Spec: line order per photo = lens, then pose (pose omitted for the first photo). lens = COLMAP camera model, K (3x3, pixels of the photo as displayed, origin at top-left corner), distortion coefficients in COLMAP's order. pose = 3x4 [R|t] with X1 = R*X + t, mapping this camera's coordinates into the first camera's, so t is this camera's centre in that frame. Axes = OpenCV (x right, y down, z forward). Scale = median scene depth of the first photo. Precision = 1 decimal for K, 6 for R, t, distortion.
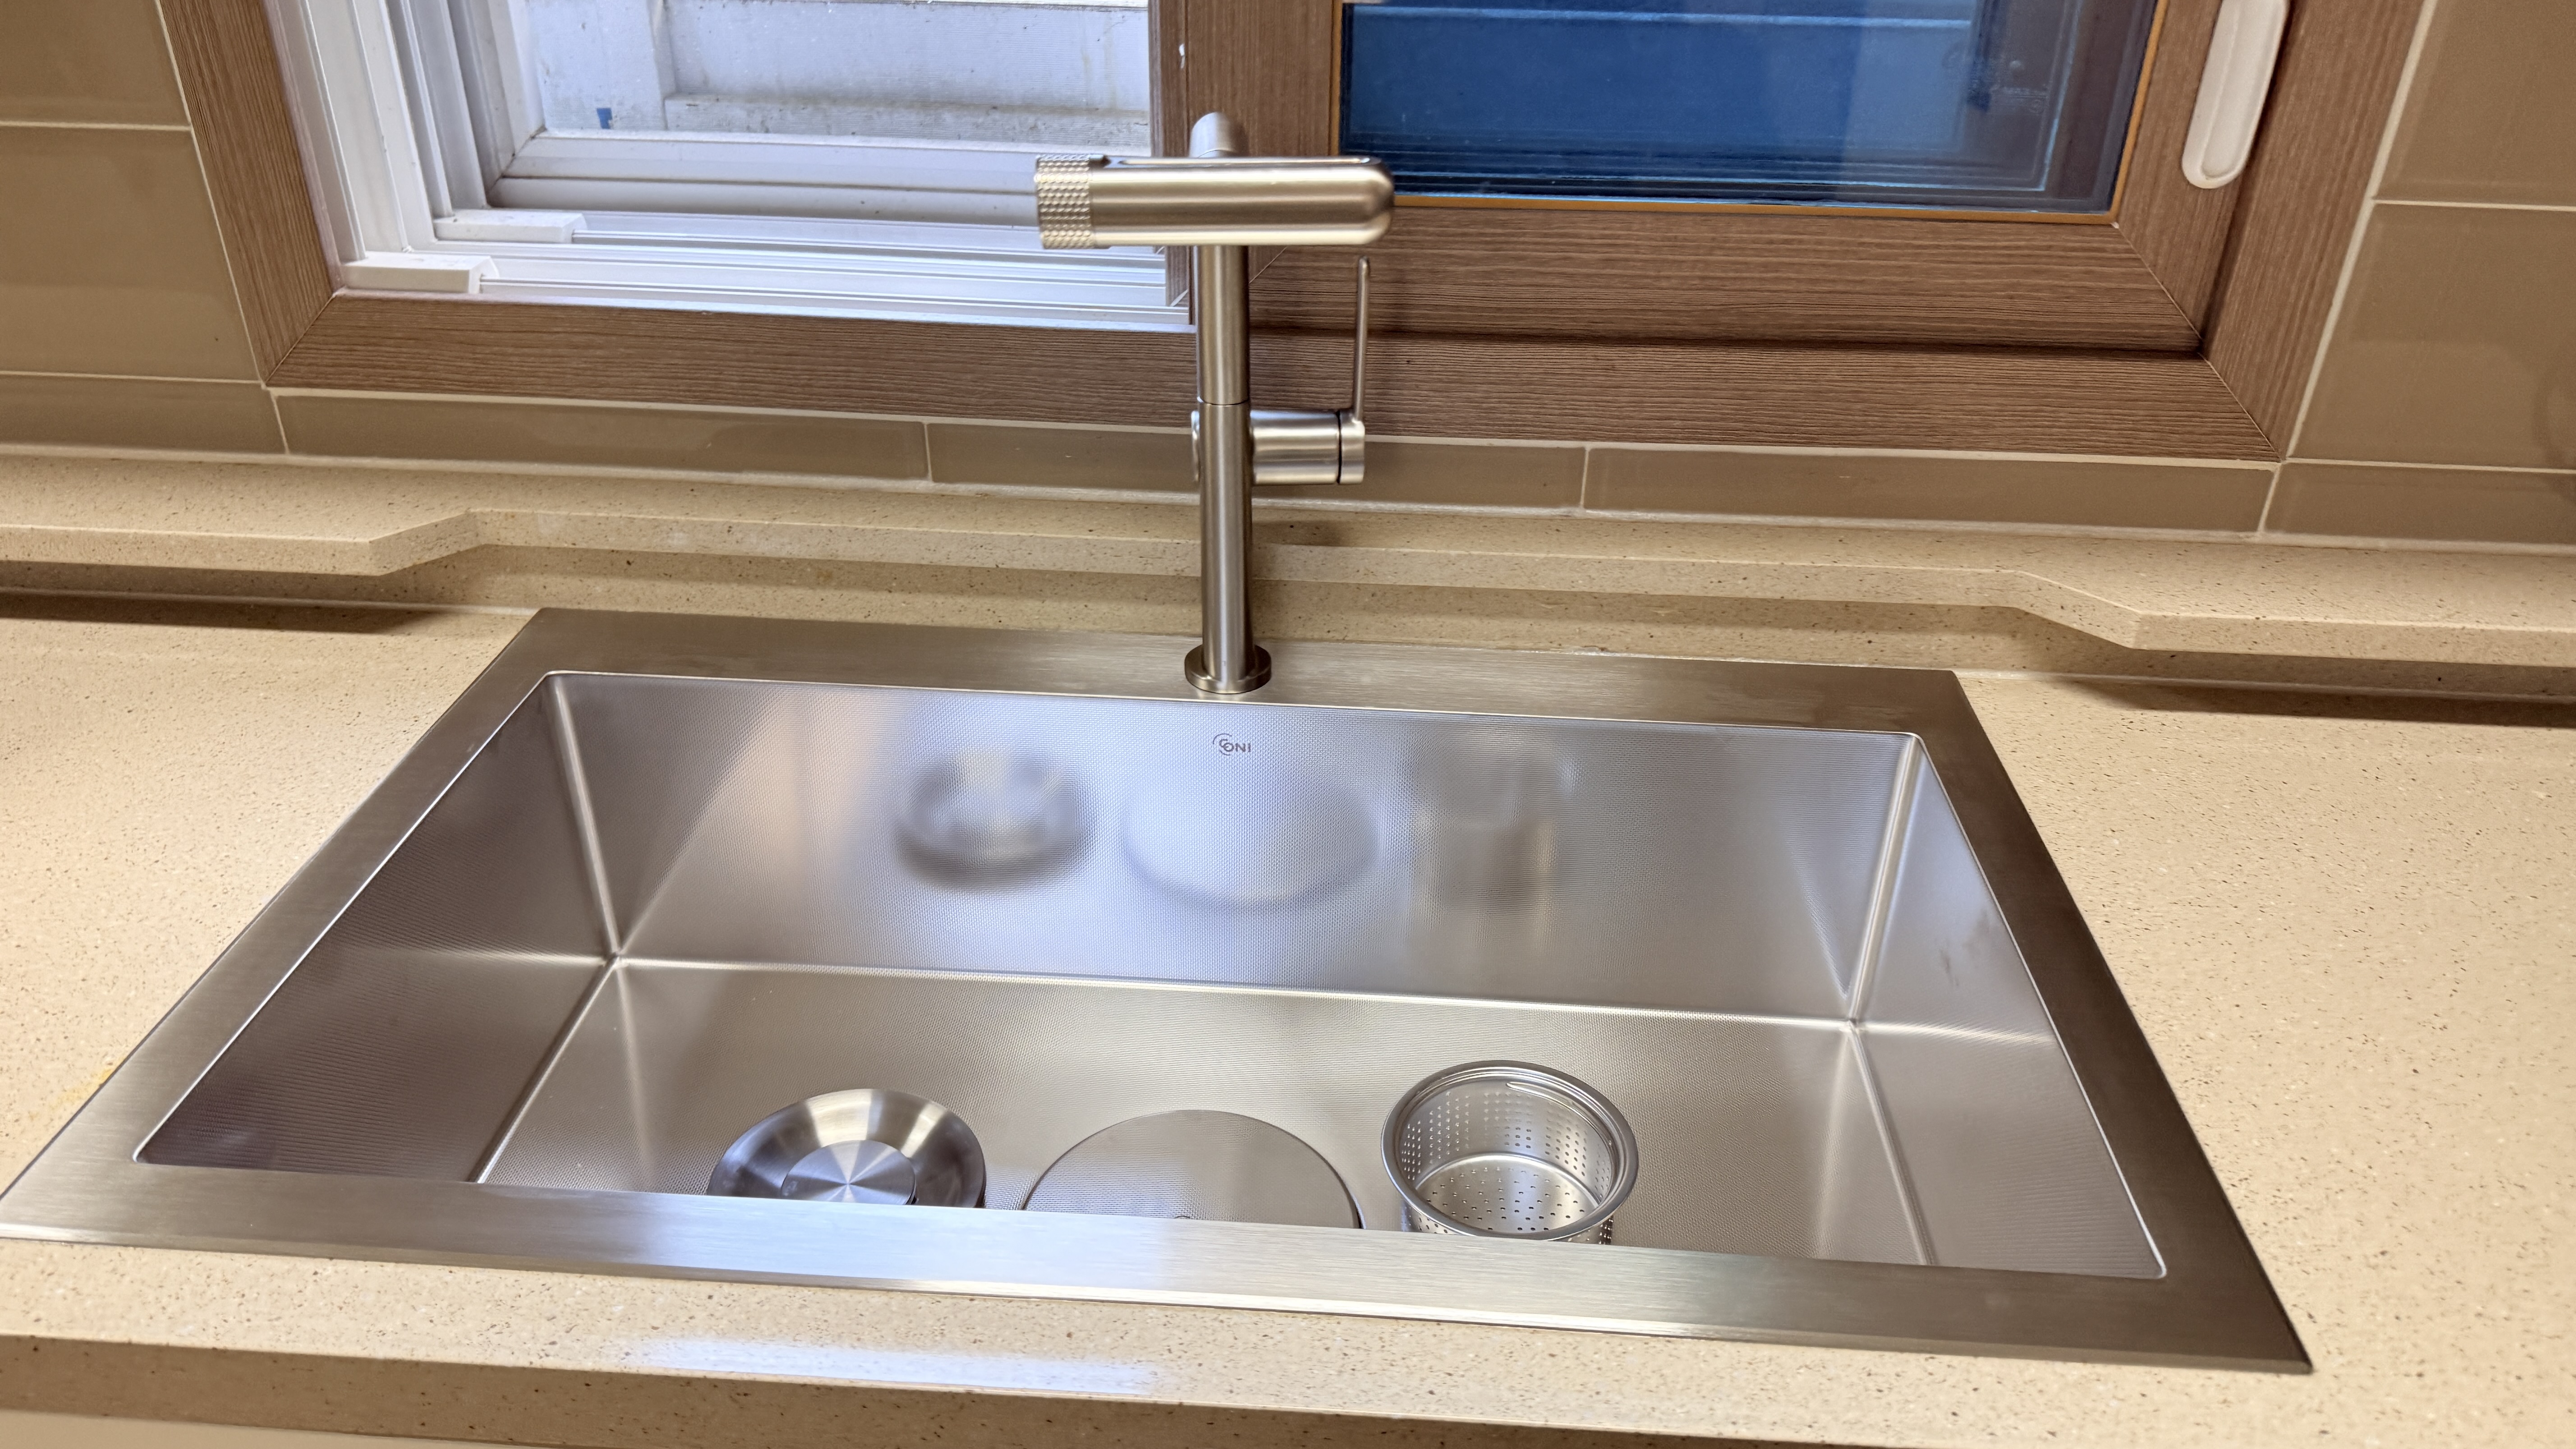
lens RADIAL K [[1820.6, 0, 1288.5], [0, 1820.6, 753.4], [0, 0, 1]] dist [0.000243, -0.019358]
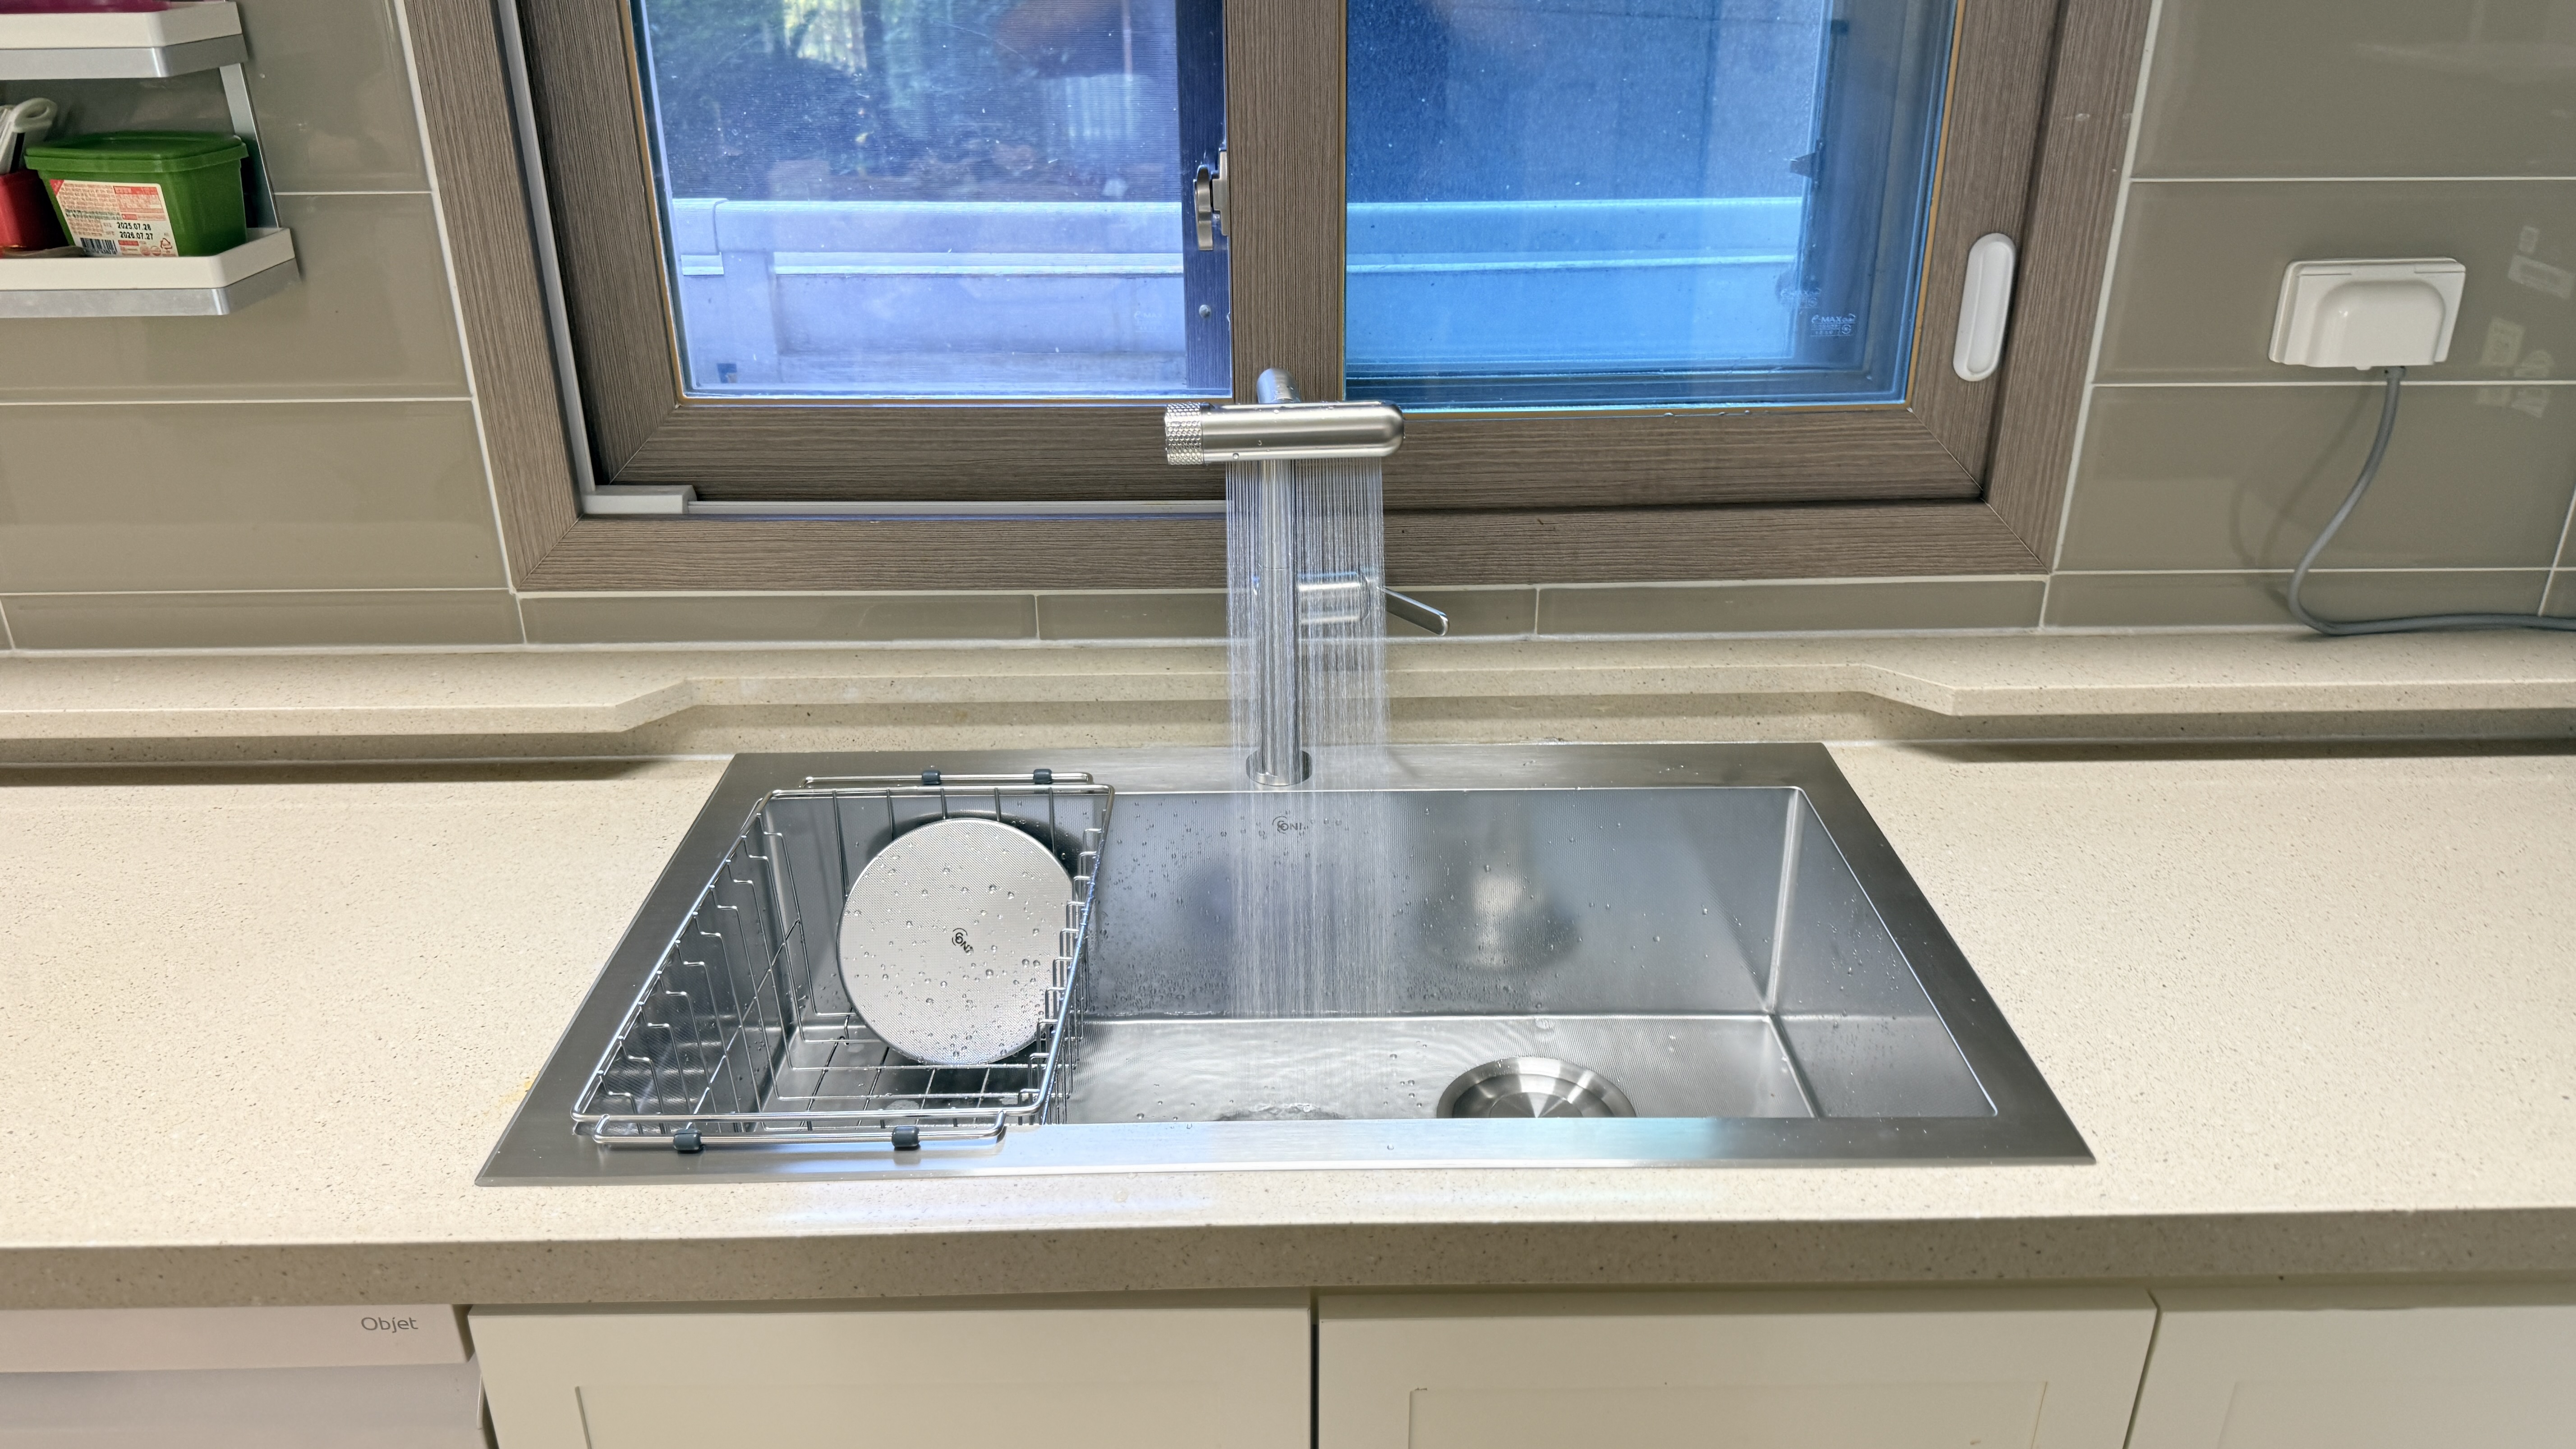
lens RADIAL K [[1820.6, 0, 1267.9], [0, 1820.6, 749.7], [0, 0, 1]] dist [0.000243, -0.019358]
pose [[0.997299, -0.052905, 0.050939, -0.109132], [0.057573, 0.993809, -0.095018, 0.064956], [-0.045597, 0.097694, 0.994171, -0.307930]]
